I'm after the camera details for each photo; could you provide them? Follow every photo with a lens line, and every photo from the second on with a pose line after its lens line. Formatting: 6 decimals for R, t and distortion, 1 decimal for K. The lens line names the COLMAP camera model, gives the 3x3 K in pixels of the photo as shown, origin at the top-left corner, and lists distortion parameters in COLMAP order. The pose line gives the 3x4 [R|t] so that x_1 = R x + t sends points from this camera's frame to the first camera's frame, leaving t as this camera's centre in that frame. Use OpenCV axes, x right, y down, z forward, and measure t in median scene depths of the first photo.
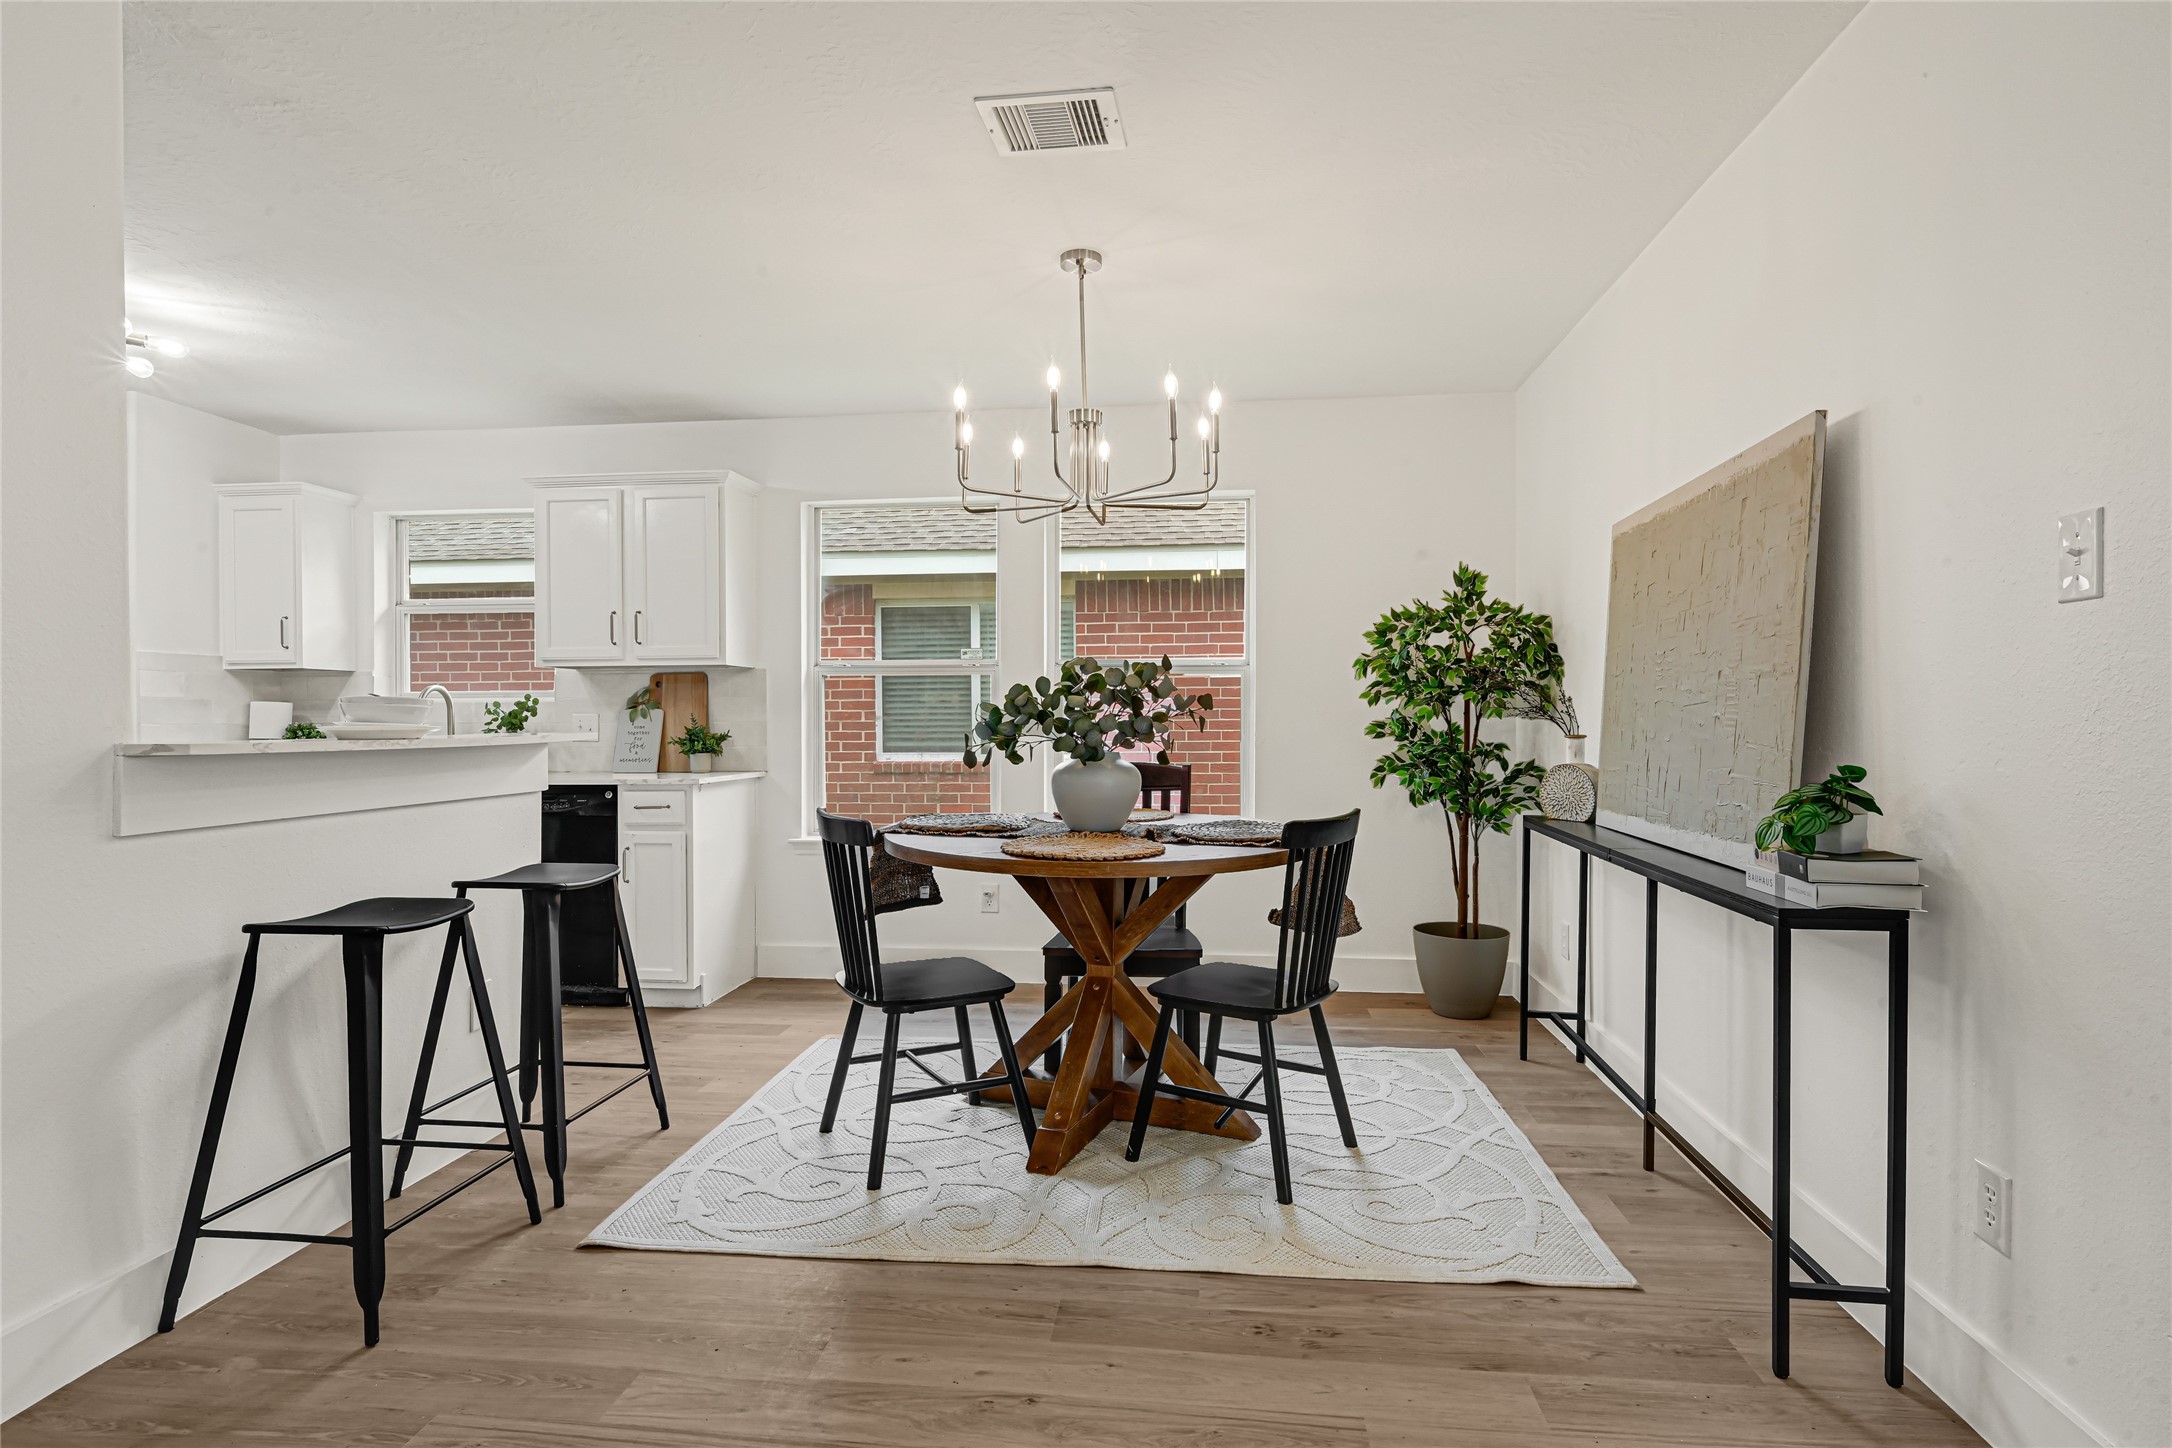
lens RADIAL K [[1095.0, 0, 1095.2], [0, 1095.0, 729.4], [0, 0, 1]] dist [0.000630, -0.000008]
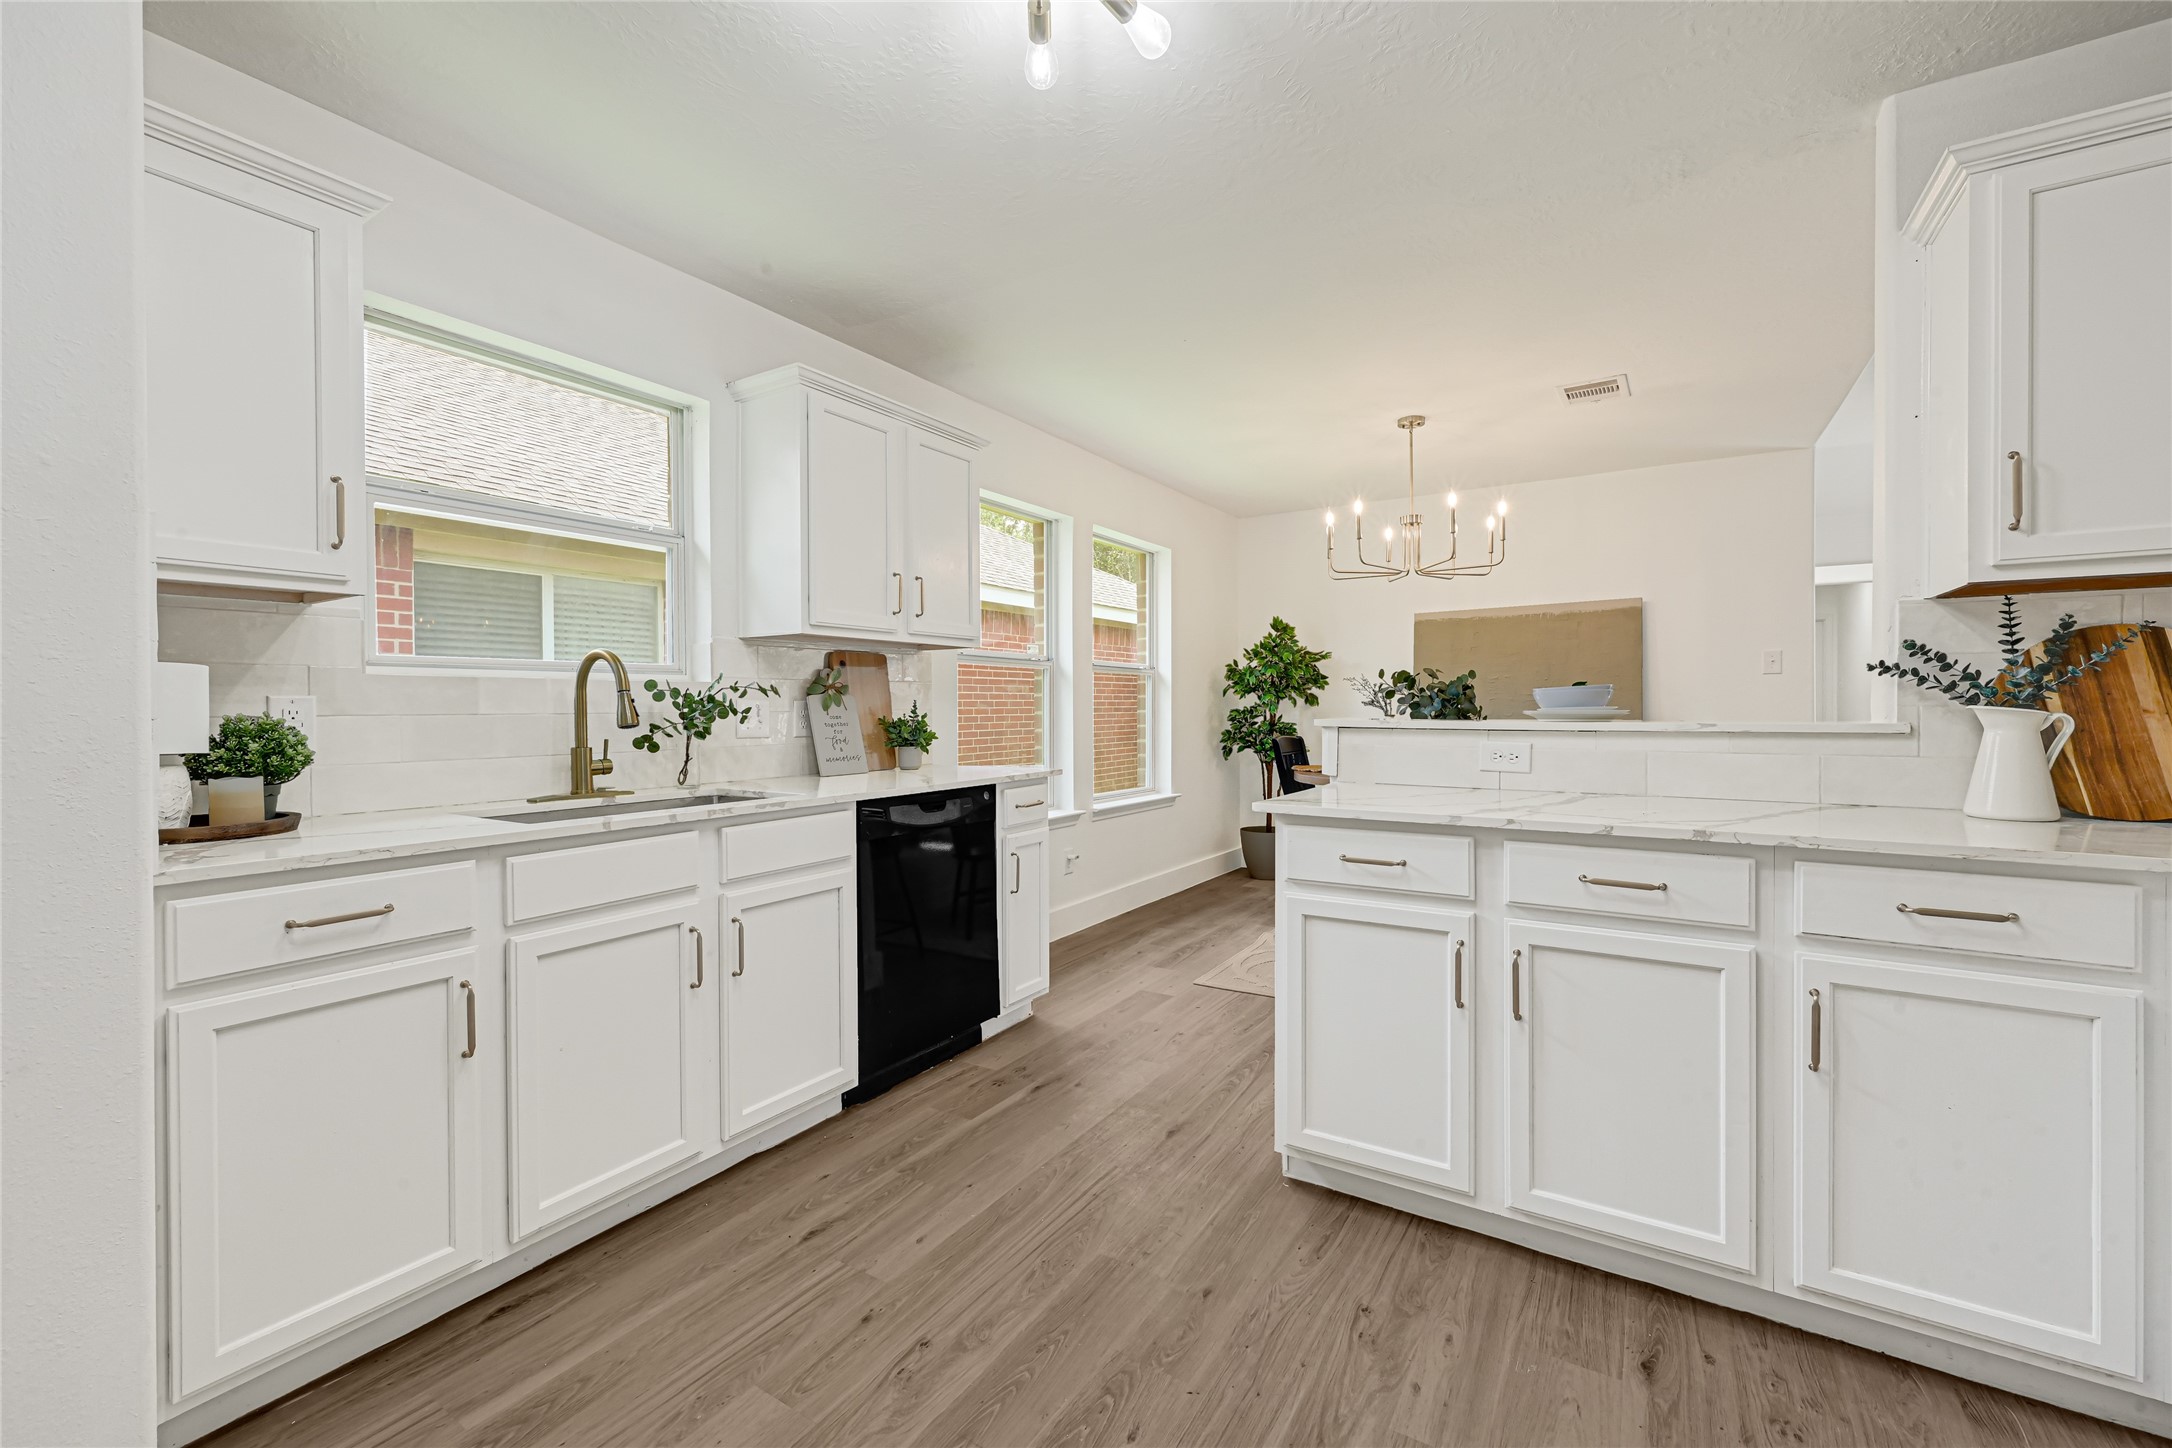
lens RADIAL K [[898.9, 0, 1085.3], [0, 898.9, 714.6], [0, 0, 1]] dist [0.001942, 0.000124]
pose [[0.441199, -0.006294, 0.897387, -1.043540], [0.009473, 0.999952, 0.002356, -0.003966], [-0.897359, 0.007461, 0.441238, 0.628617]]
